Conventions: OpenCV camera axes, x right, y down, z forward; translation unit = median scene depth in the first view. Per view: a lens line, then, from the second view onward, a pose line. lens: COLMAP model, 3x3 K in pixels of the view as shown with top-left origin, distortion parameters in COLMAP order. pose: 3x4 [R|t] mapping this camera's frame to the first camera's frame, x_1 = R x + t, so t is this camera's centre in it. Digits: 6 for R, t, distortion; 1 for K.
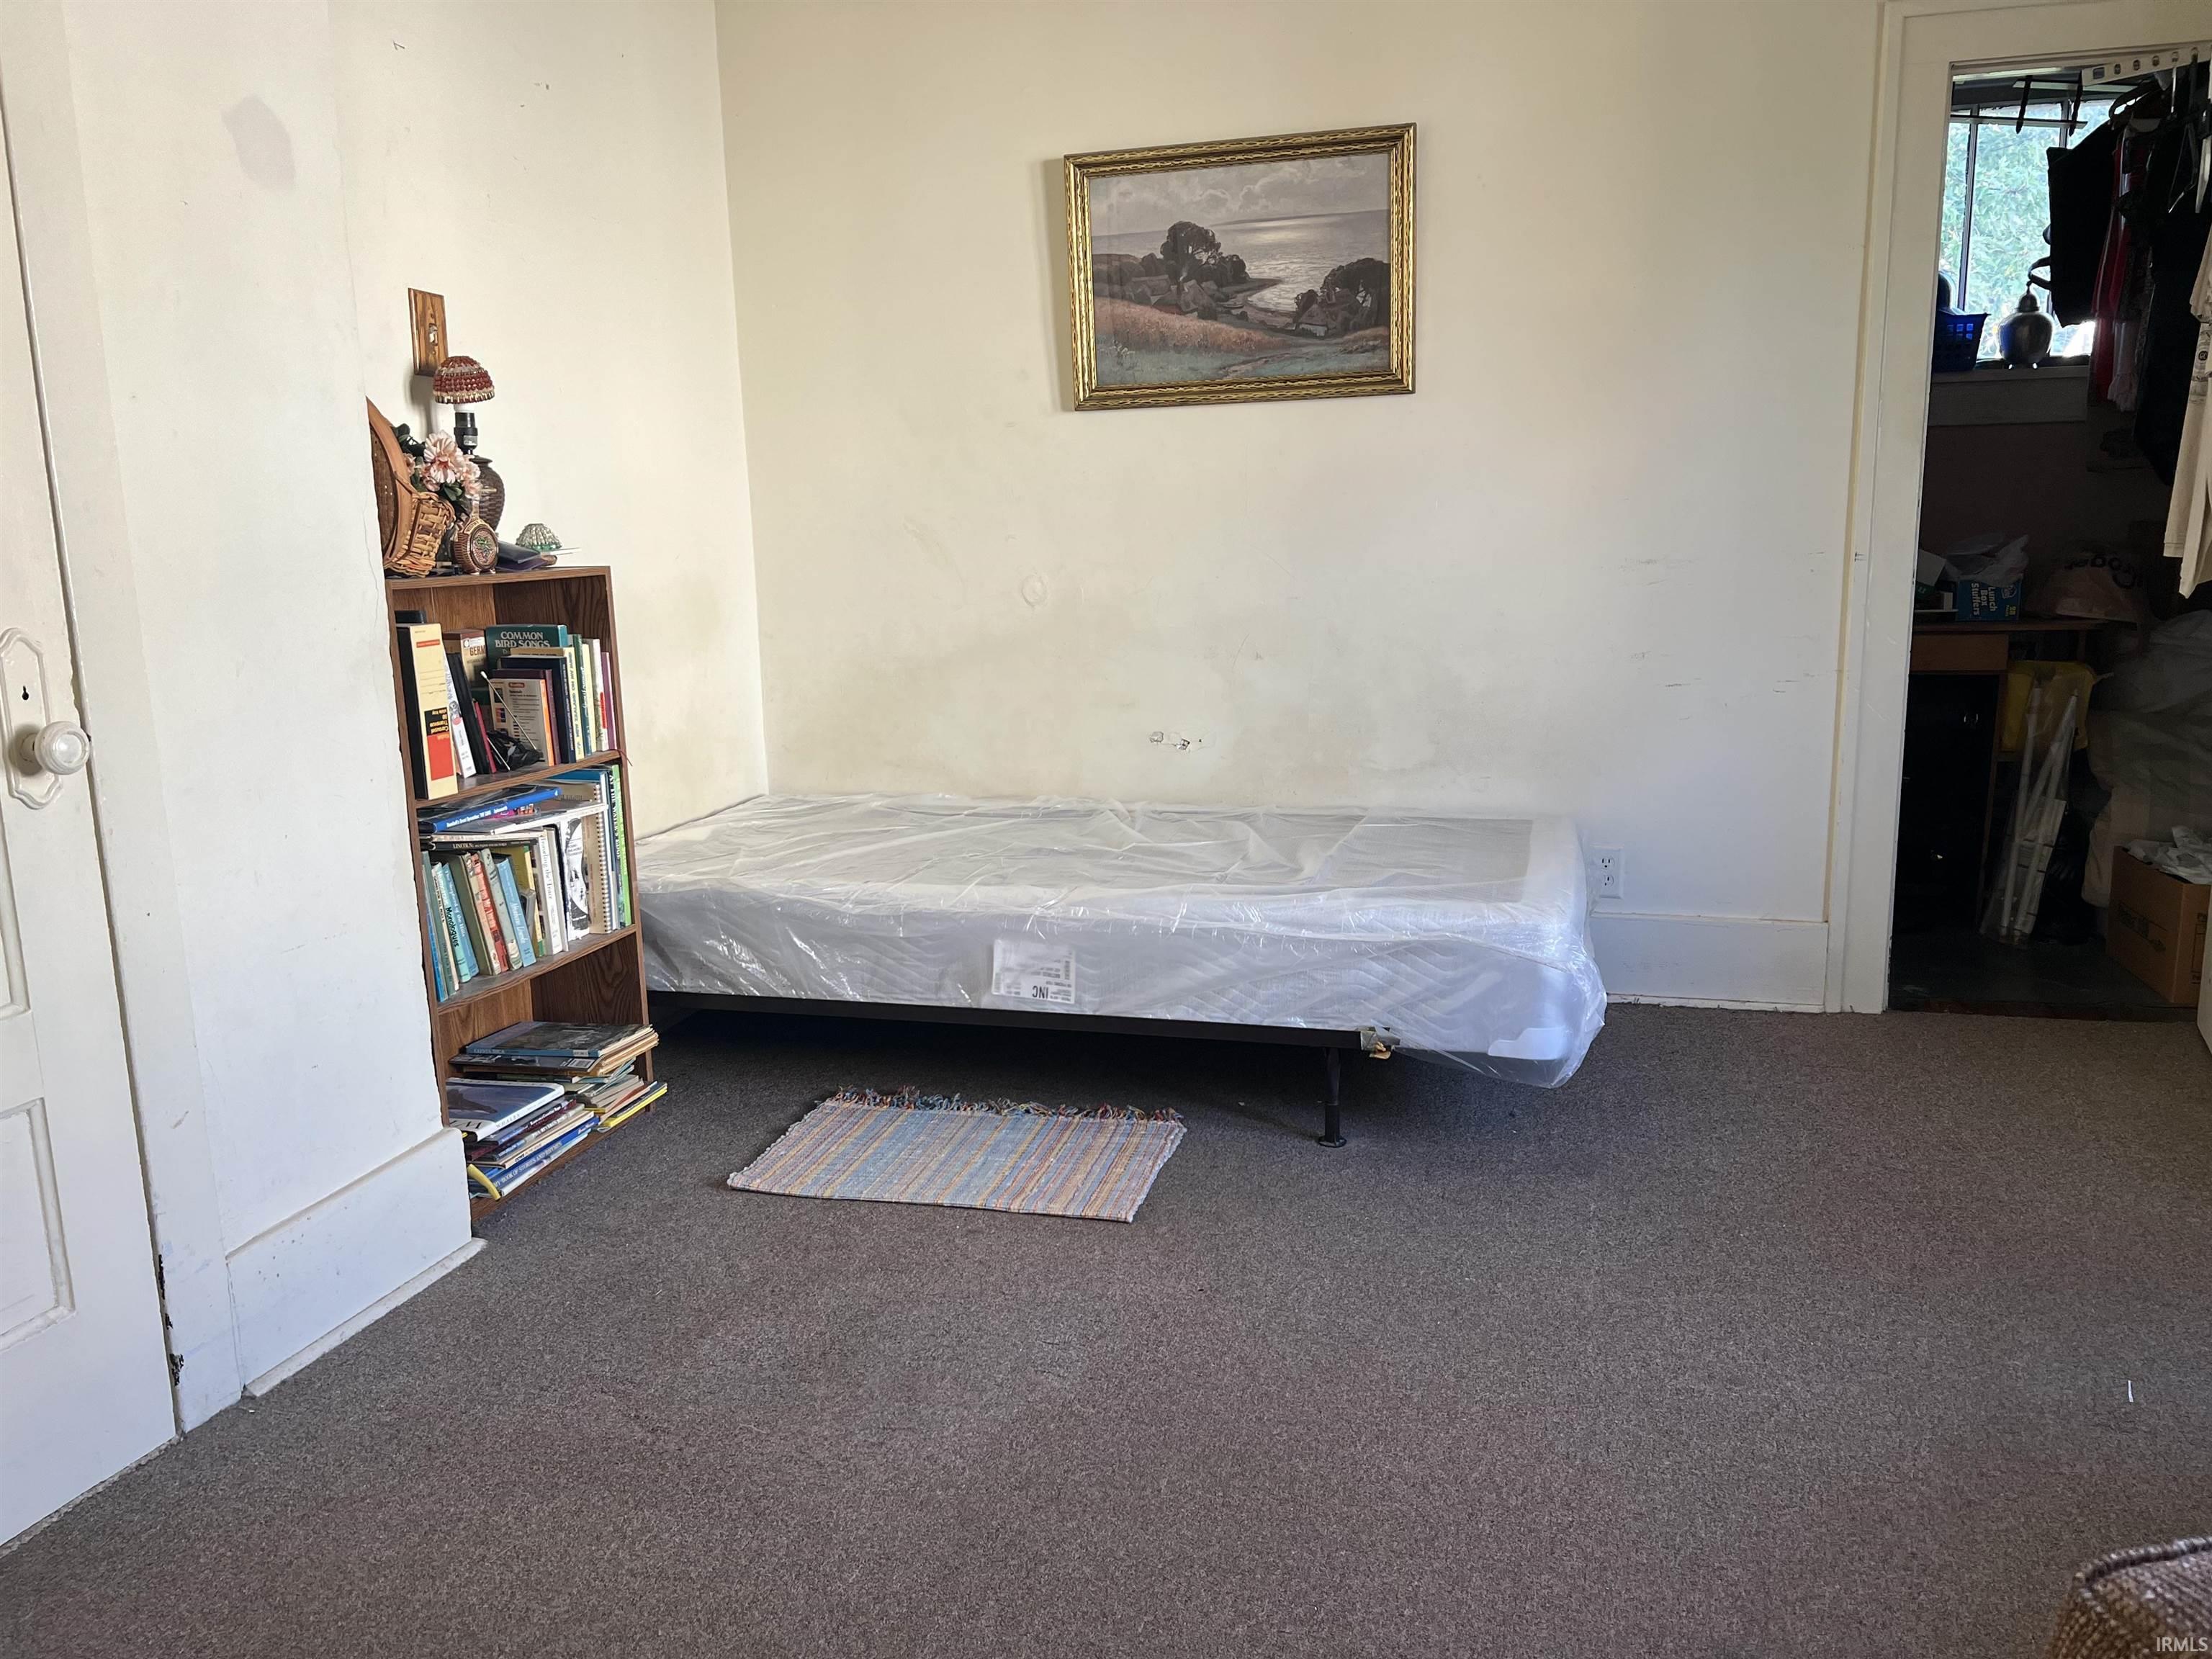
lens RADIAL K [[1710.4, 0, 1108.5], [0, 1710.4, 857.6], [0, 0, 1]] dist [0.056823, -0.068100]
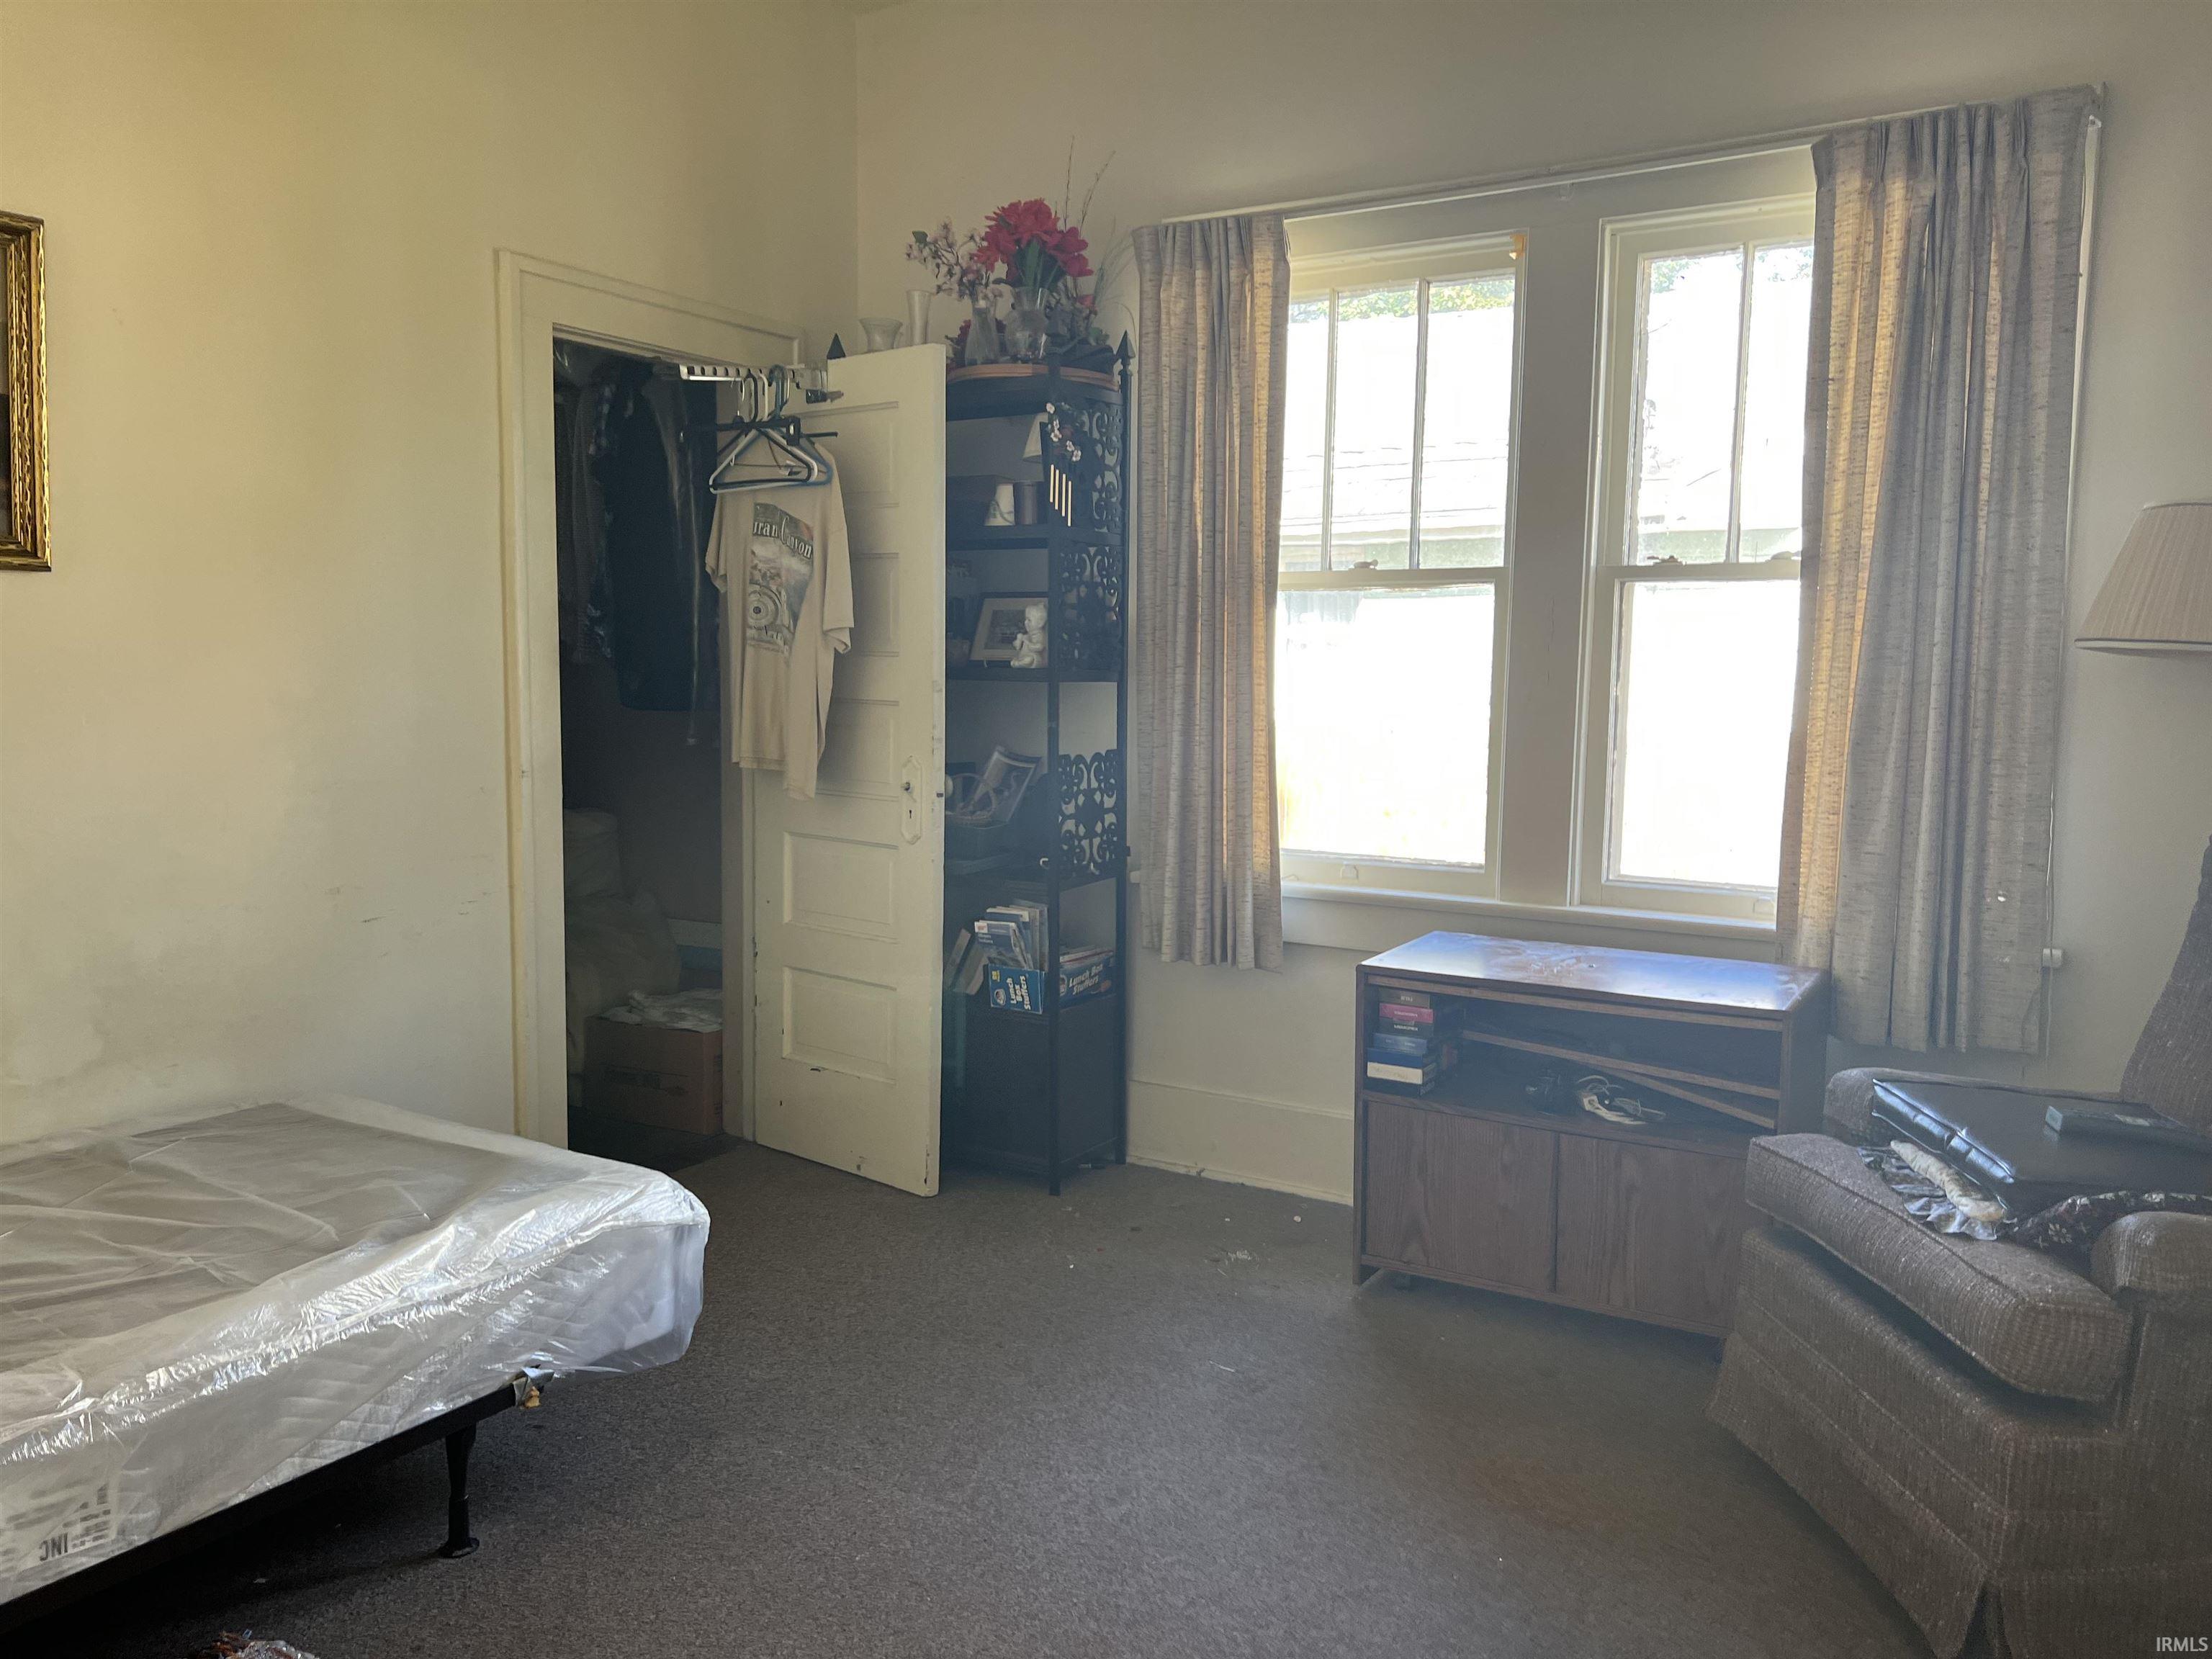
lens RADIAL K [[1710.4, 0, 1108.5], [0, 1710.4, 857.6], [0, 0, 1]] dist [0.056823, -0.068100]
pose [[0.238436, -0.080810, 0.967790, -0.505880], [0.172559, 0.984200, 0.039667, -0.115370], [-0.955705, 0.157543, 0.248613, 0.459283]]
